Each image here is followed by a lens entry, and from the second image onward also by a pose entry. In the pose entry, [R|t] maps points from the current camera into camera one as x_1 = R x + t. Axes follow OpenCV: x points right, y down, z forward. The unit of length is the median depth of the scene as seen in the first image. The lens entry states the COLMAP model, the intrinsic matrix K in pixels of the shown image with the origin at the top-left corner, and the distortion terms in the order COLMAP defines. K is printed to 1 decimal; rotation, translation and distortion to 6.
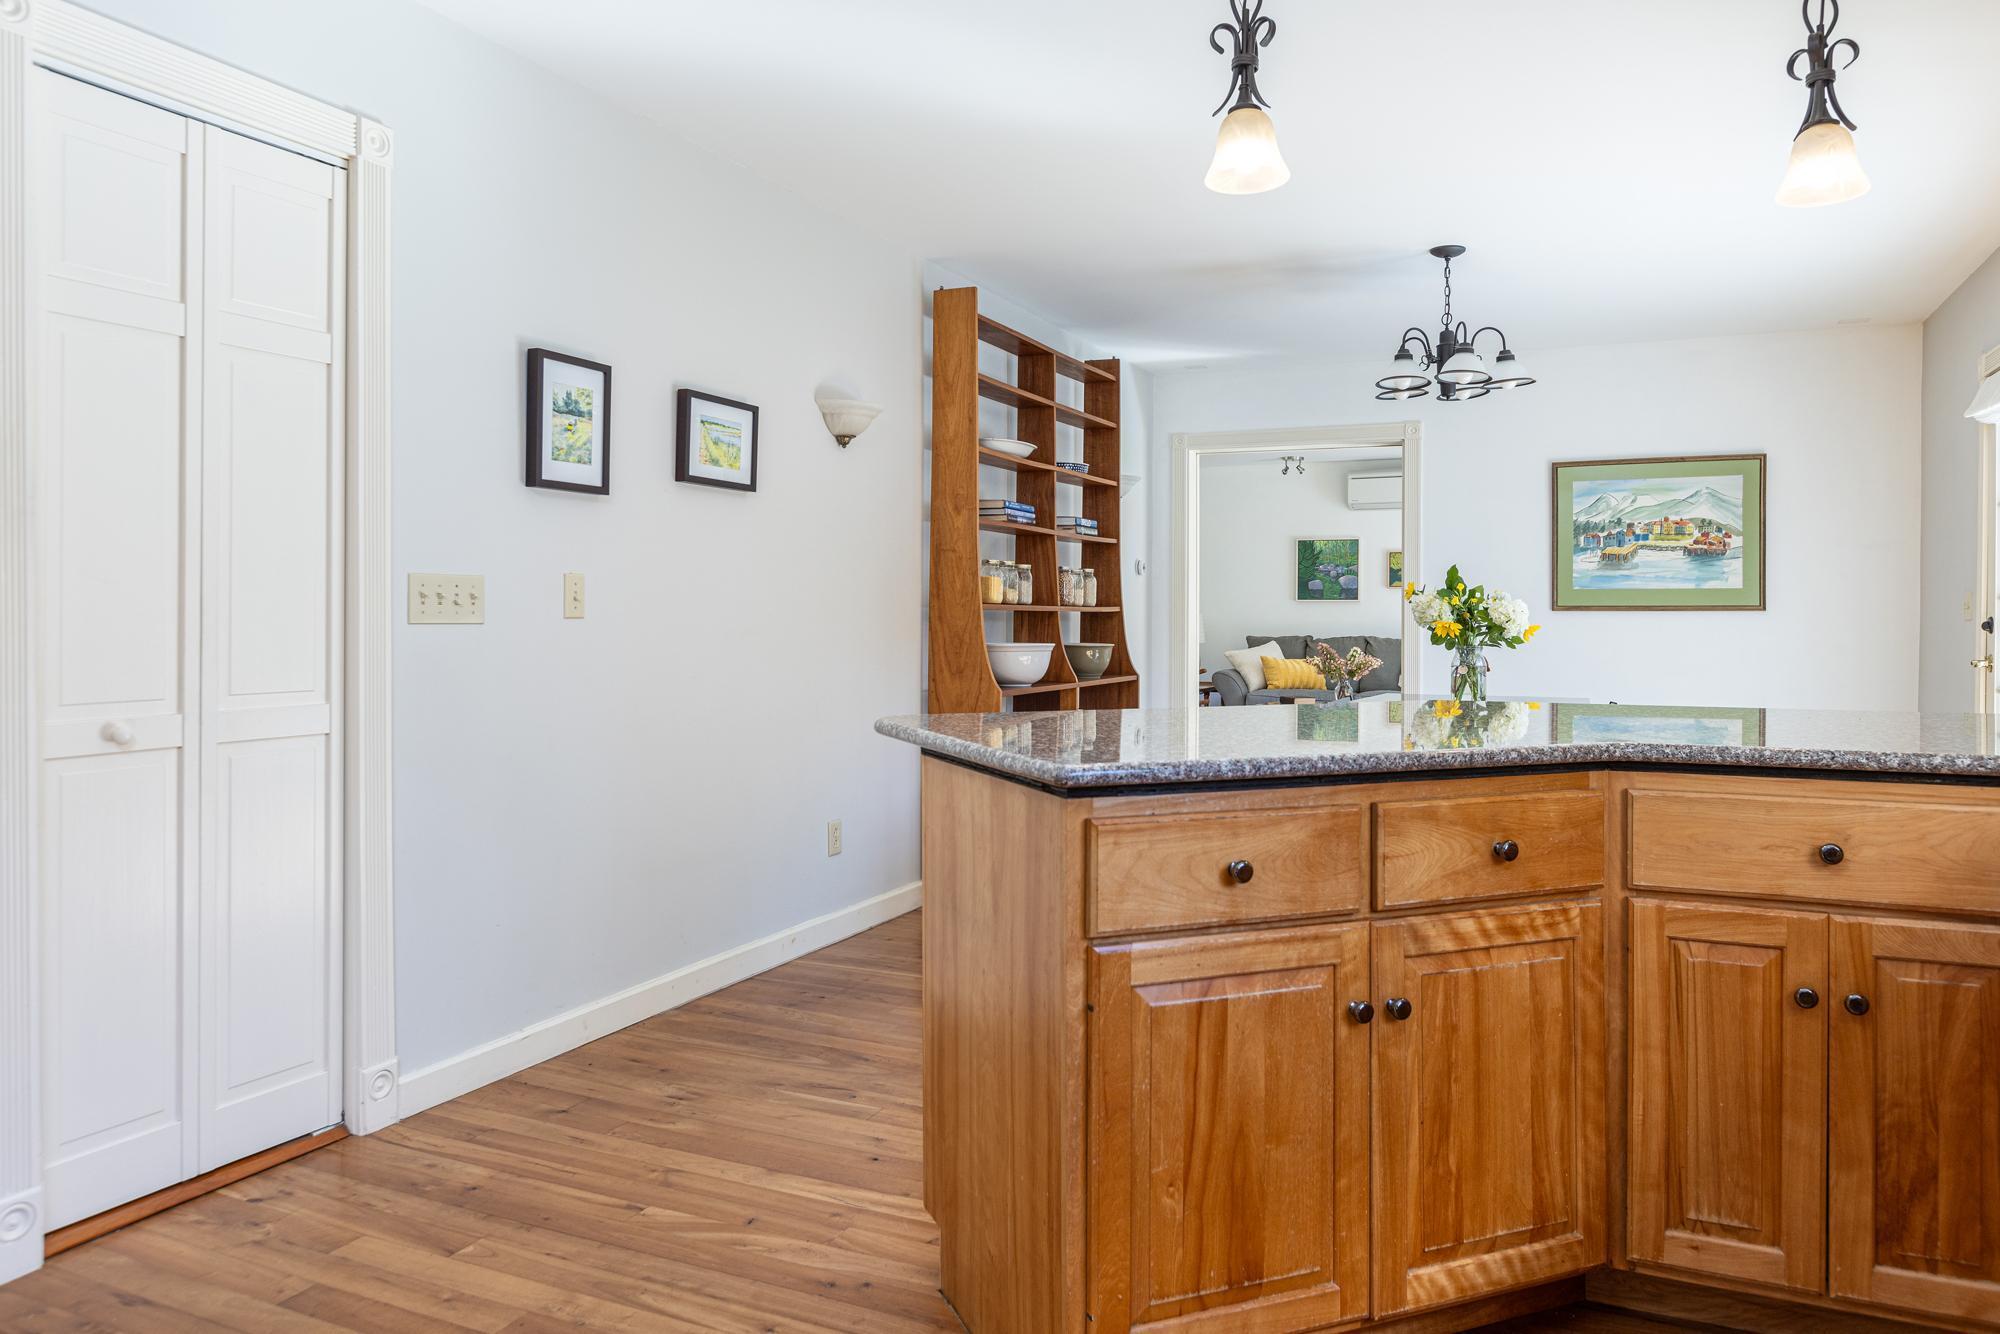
lens RADIAL K [[1318.0, 0, 1032.9], [0, 1318.0, 620.4], [0, 0, 1]] dist [-0.000150, -0.002392]
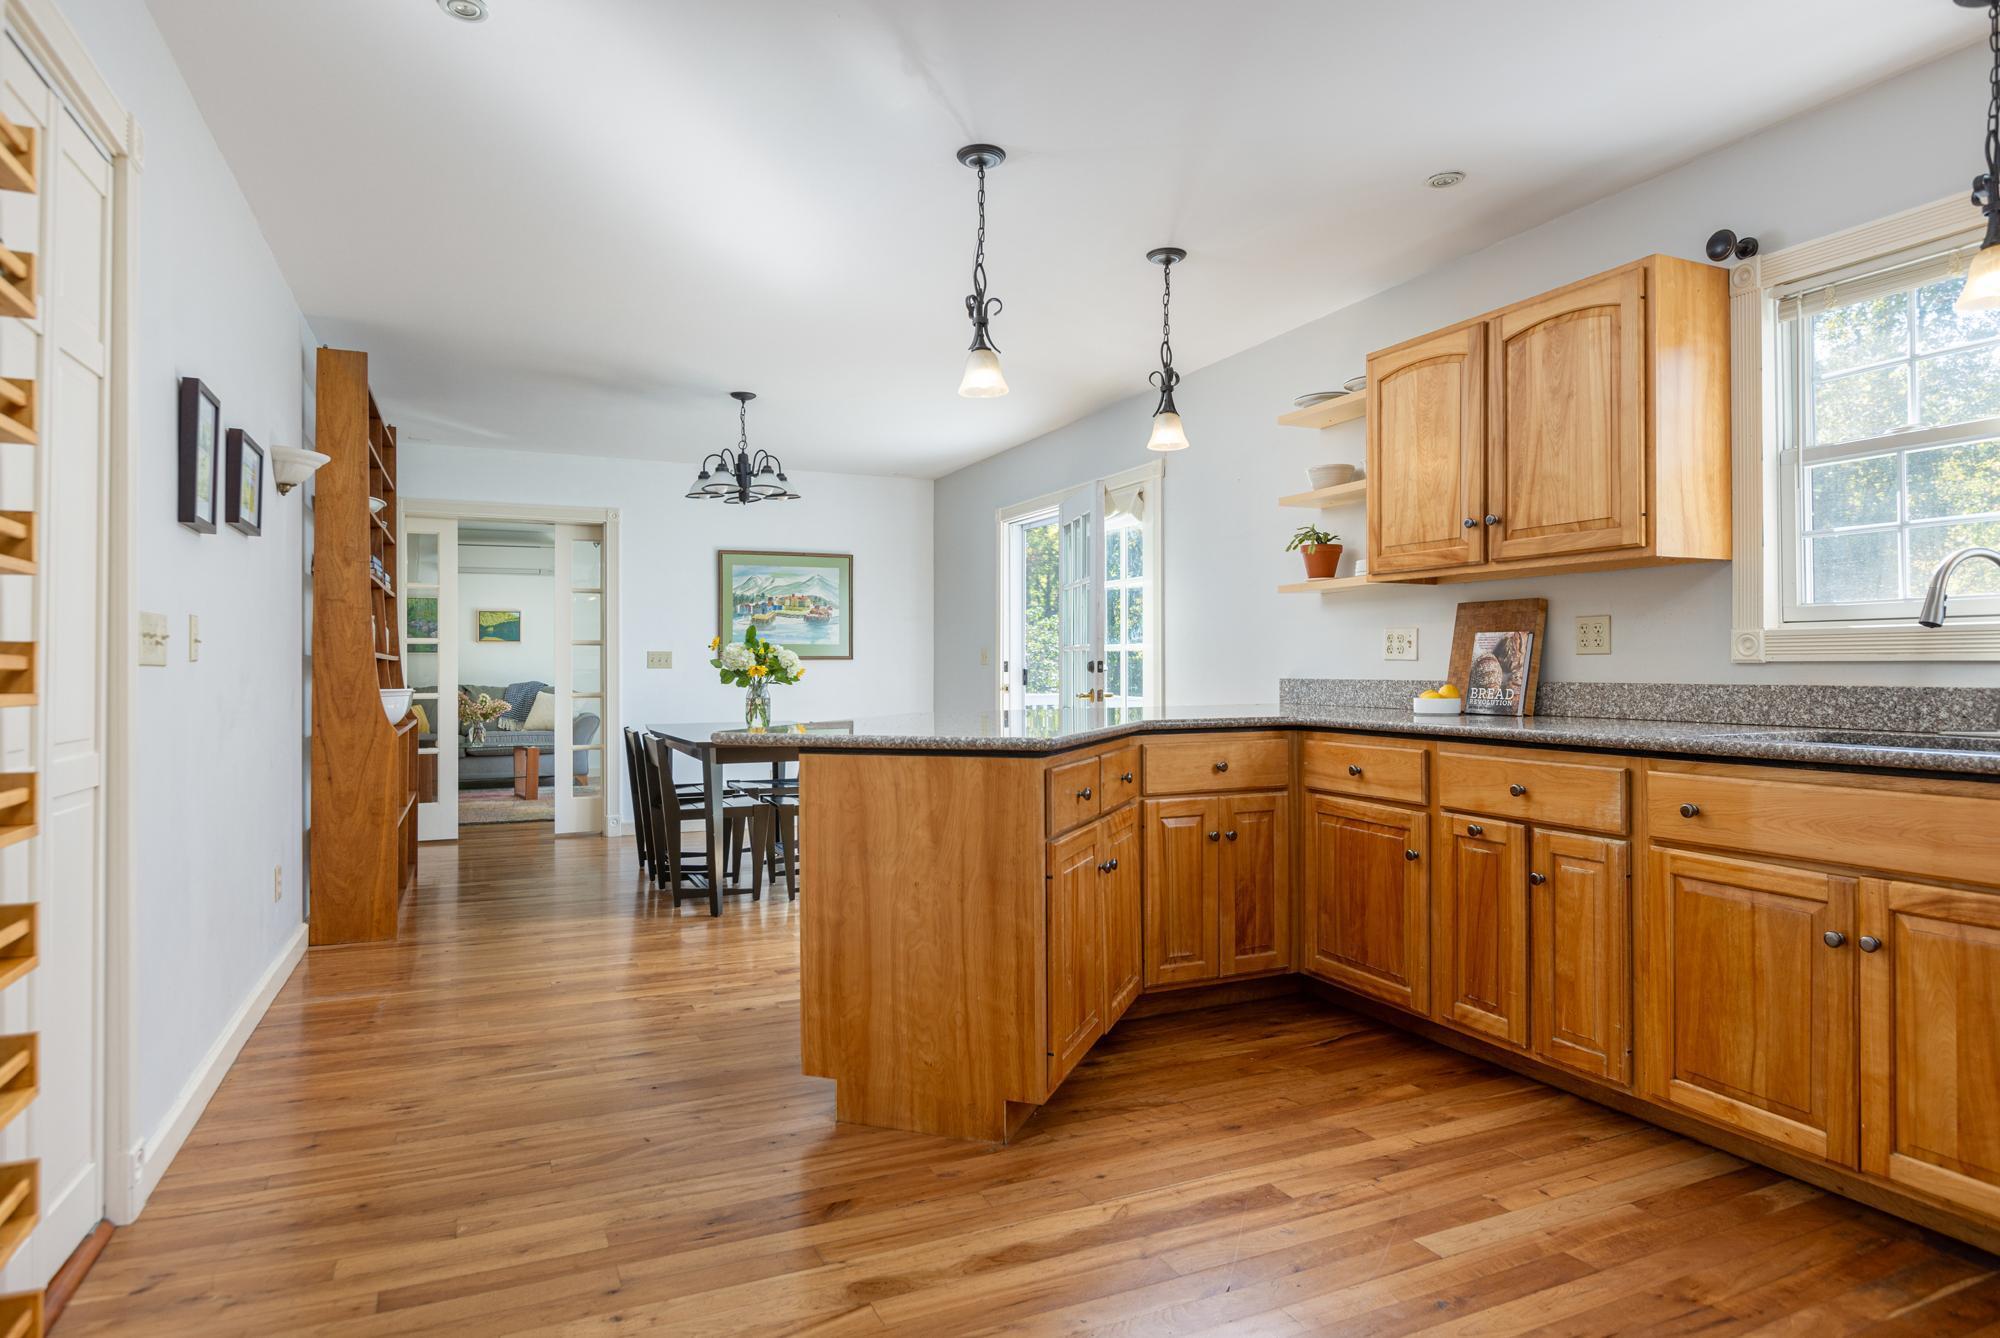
lens RADIAL K [[1147.2, 0, 990.9], [0, 1147.2, 659.4], [0, 0, 1]] dist [-0.002085, -0.003500]
pose [[0.674414, 0.000086, 0.738353, -0.393619], [0.009098, 0.999923, -0.008426, 0.006226], [-0.738297, 0.012401, 0.674361, 0.009827]]
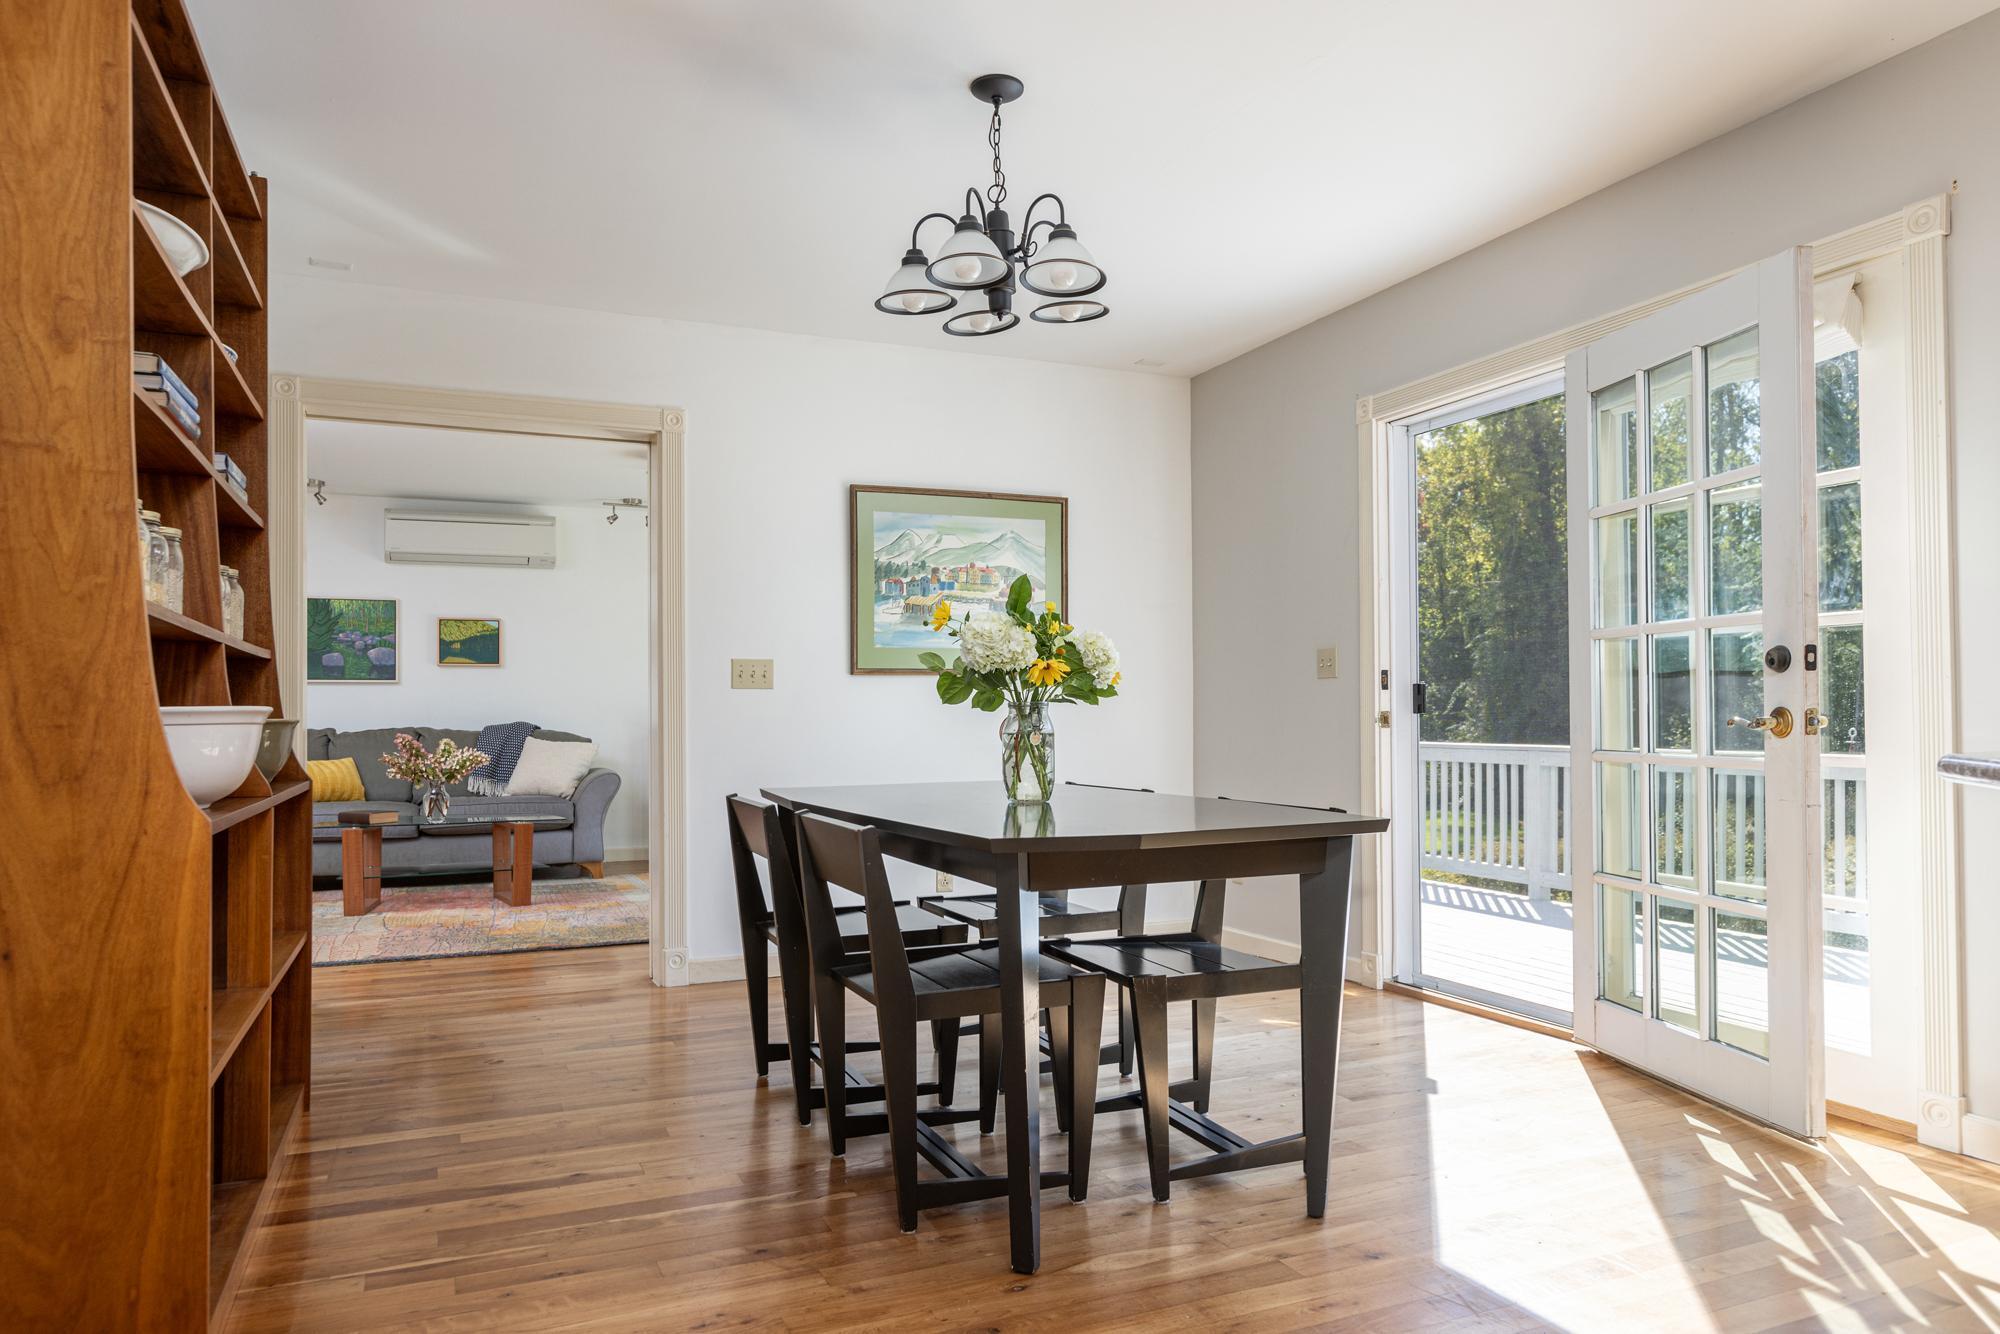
lens RADIAL K [[1300.8, 0, 1007.4], [0, 1300.8, 685.4], [0, 0, 1]] dist [-0.004748, 0.001917]
pose [[0.680854, 0.007488, 0.732381, -0.146263], [0.015264, 0.999586, -0.024410, 0.026759], [-0.732260, 0.027798, 0.680457, 0.574046]]
